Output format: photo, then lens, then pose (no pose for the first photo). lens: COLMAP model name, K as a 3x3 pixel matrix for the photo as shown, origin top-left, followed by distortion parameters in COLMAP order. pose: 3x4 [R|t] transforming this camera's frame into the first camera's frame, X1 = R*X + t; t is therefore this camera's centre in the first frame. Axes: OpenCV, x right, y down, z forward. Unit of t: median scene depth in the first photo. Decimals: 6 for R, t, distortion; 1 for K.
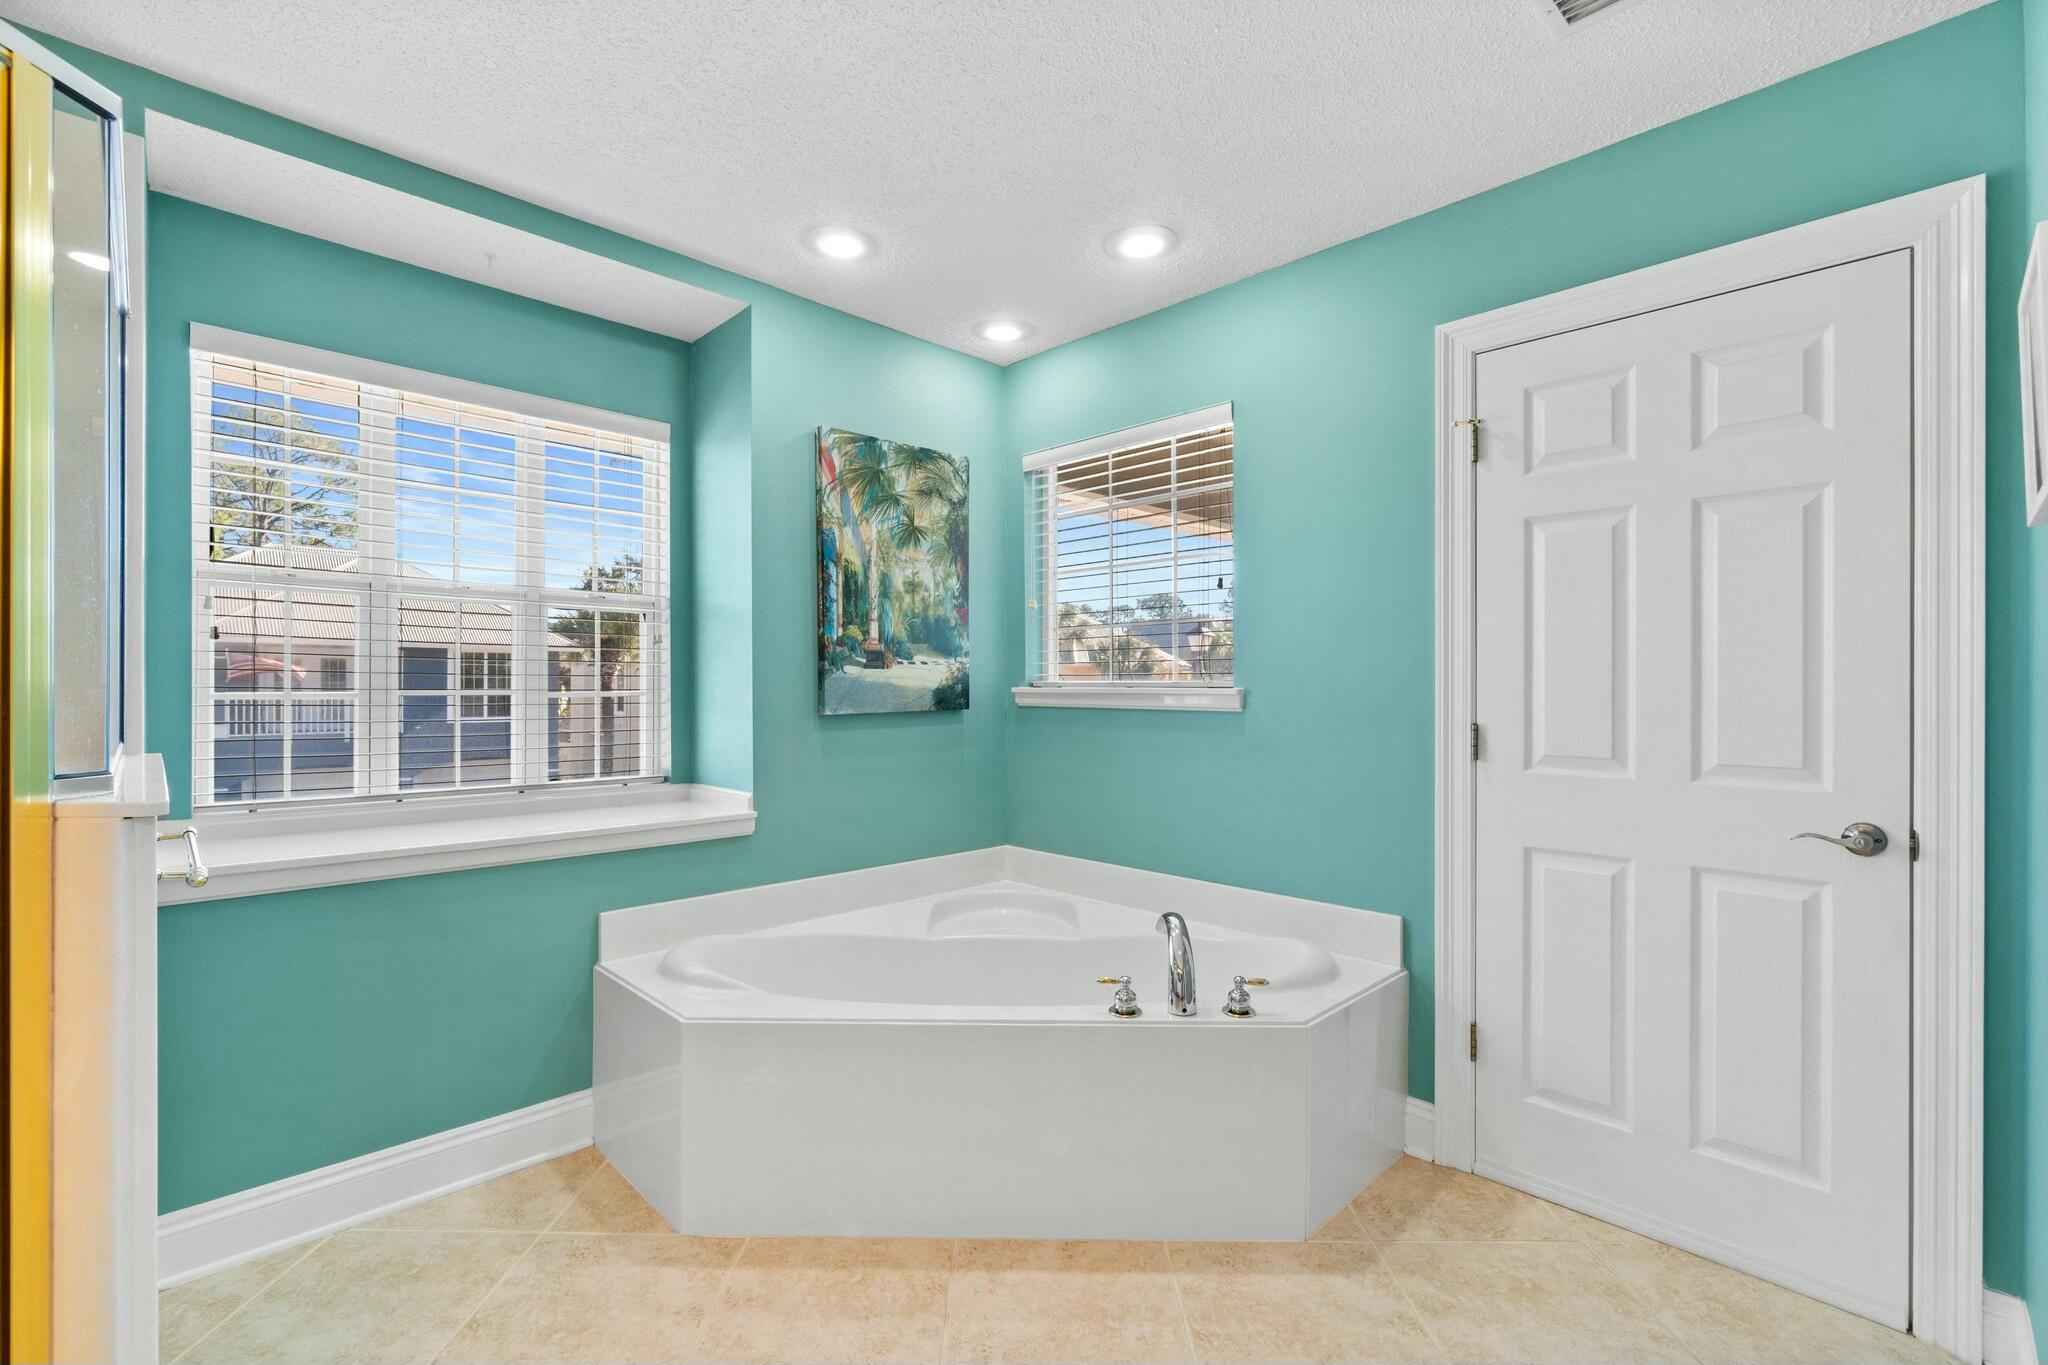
lens RADIAL K [[886.2, 0, 990.9], [0, 886.2, 687.1], [0, 0, 1]] dist [-0.003025, 0.000240]
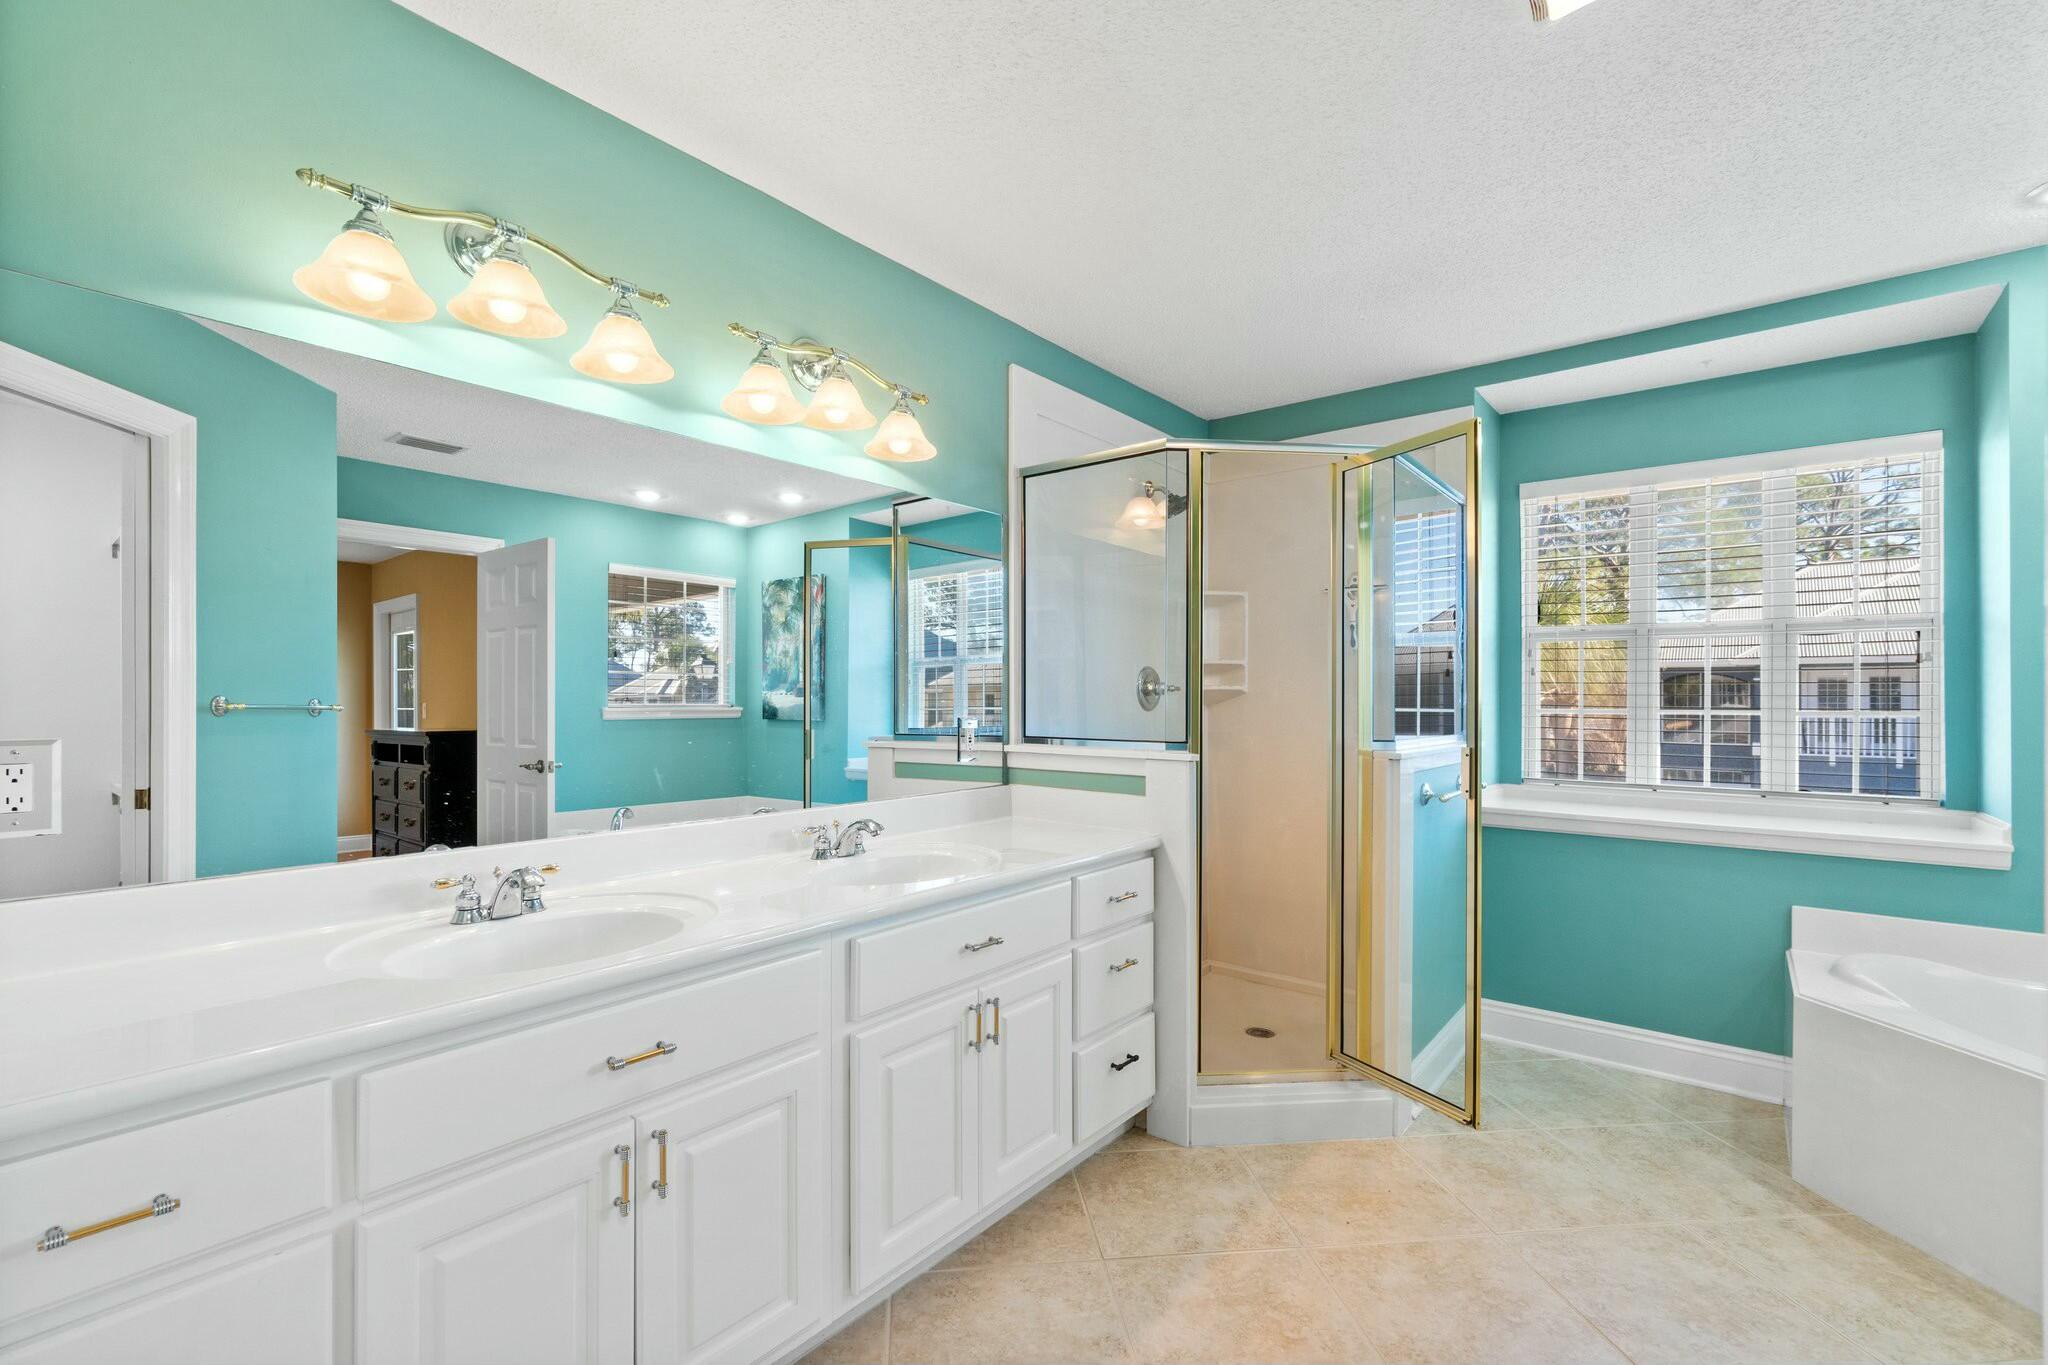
lens RADIAL K [[899.7, 0, 1017.8], [0, 899.7, 700.0], [0, 0, 1]] dist [-0.001226, 0.000651]
pose [[0.125828, -0.003045, -0.992047, 0.578788], [-0.005607, 0.999977, -0.003781, 0.002551], [0.992036, 0.006038, 0.125808, -0.130182]]
